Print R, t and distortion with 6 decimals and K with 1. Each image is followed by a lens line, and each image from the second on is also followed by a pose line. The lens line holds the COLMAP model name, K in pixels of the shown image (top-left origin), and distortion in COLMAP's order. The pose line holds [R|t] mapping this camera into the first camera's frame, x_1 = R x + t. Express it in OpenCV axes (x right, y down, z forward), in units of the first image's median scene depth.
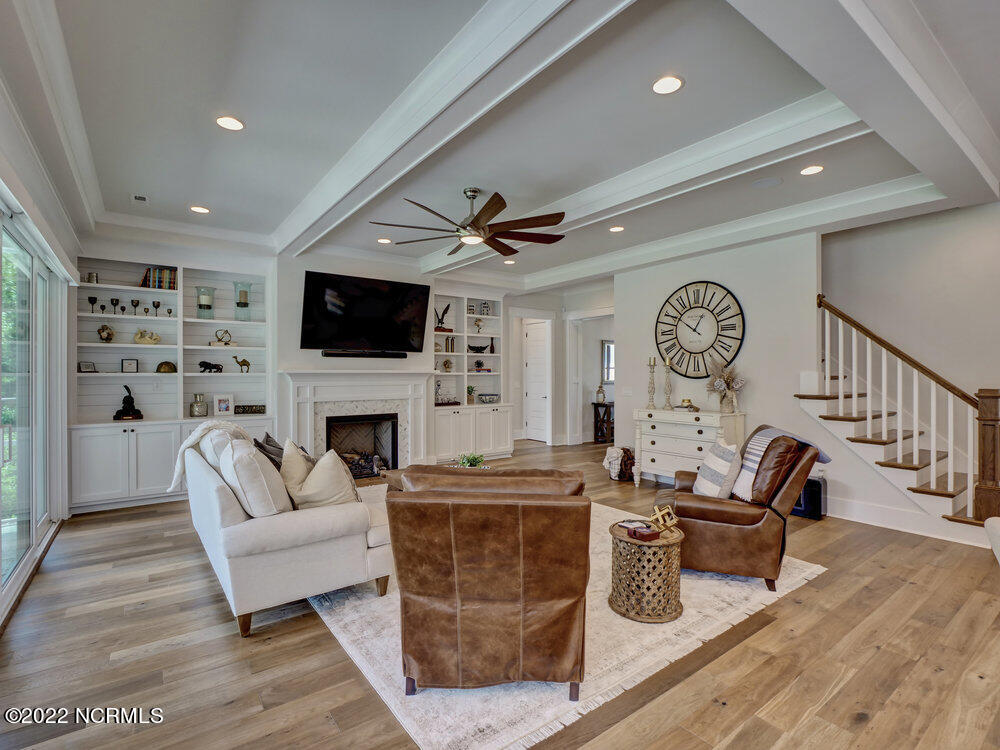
lens RADIAL K [[486.5, 0, 501.3], [0, 486.5, 374.8], [0, 0, 1]] dist [-0.009145, -0.003493]
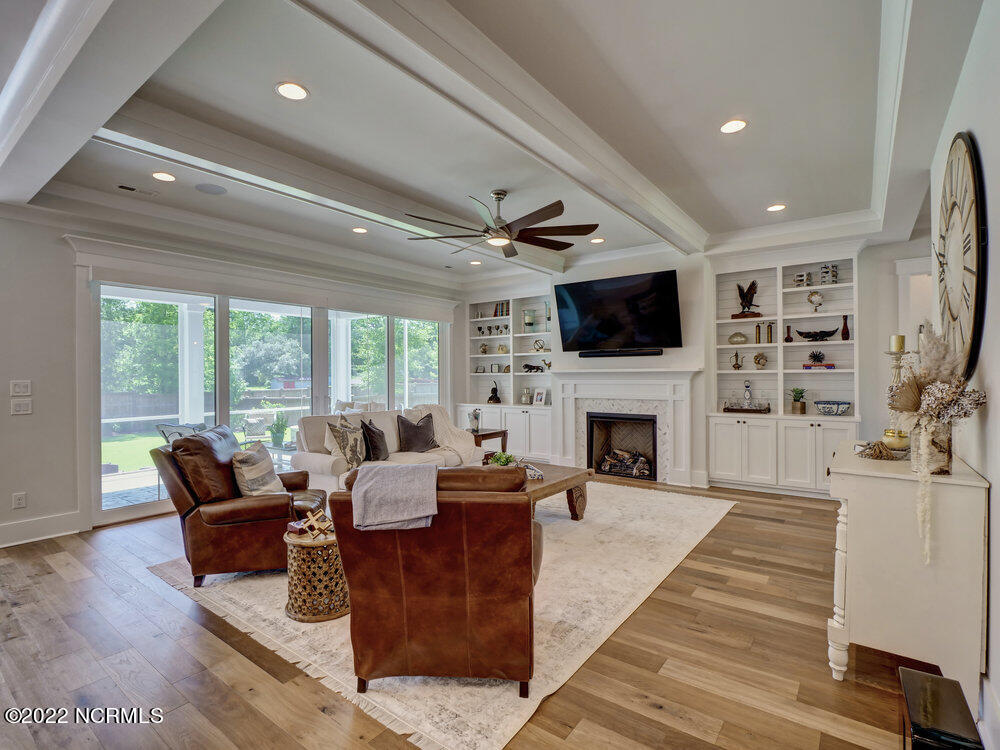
lens RADIAL K [[486.5, 0, 499.8], [0, 486.5, 374.6], [0, 0, 1]] dist [-0.009145, -0.003493]
pose [[0.283897, 0.000988, -0.958854, 0.656351], [0.004911, 0.999985, 0.002484, -0.002063], [0.958842, -0.005414, 0.283888, 0.512341]]
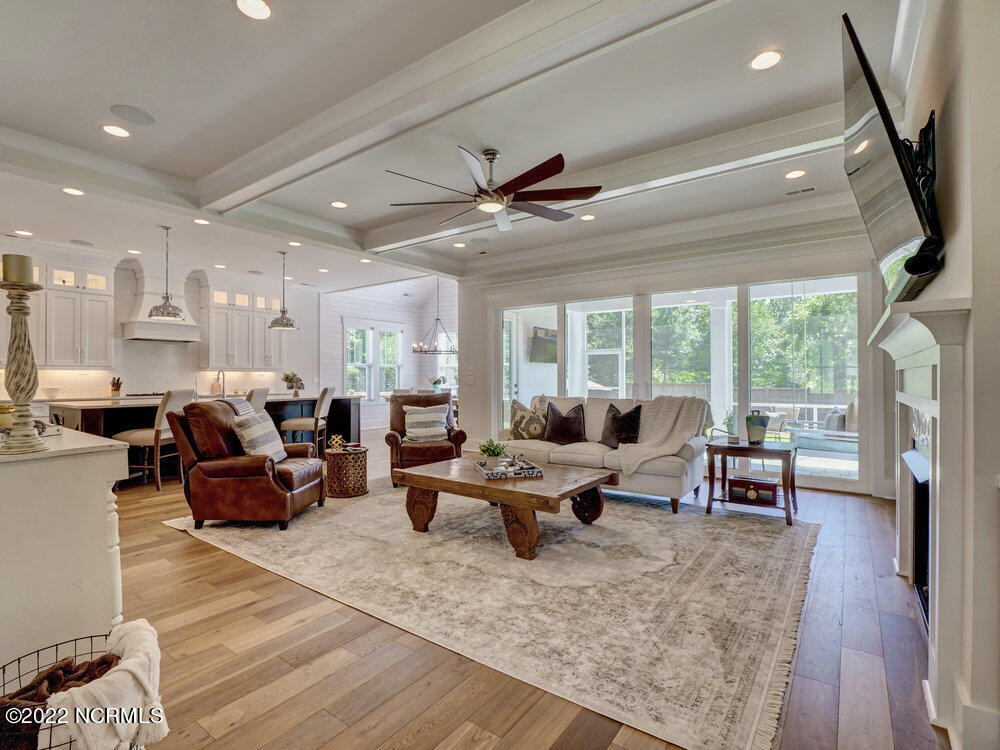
lens RADIAL K [[486.5, 0, 502.7], [0, 486.5, 375.1], [0, 0, 1]] dist [-0.009145, -0.003493]
pose [[-0.953487, 0.002654, -0.301423, 0.128595], [0.003477, 0.999992, -0.002194, 0.029669], [0.301415, -0.003140, -0.953488, 1.369362]]
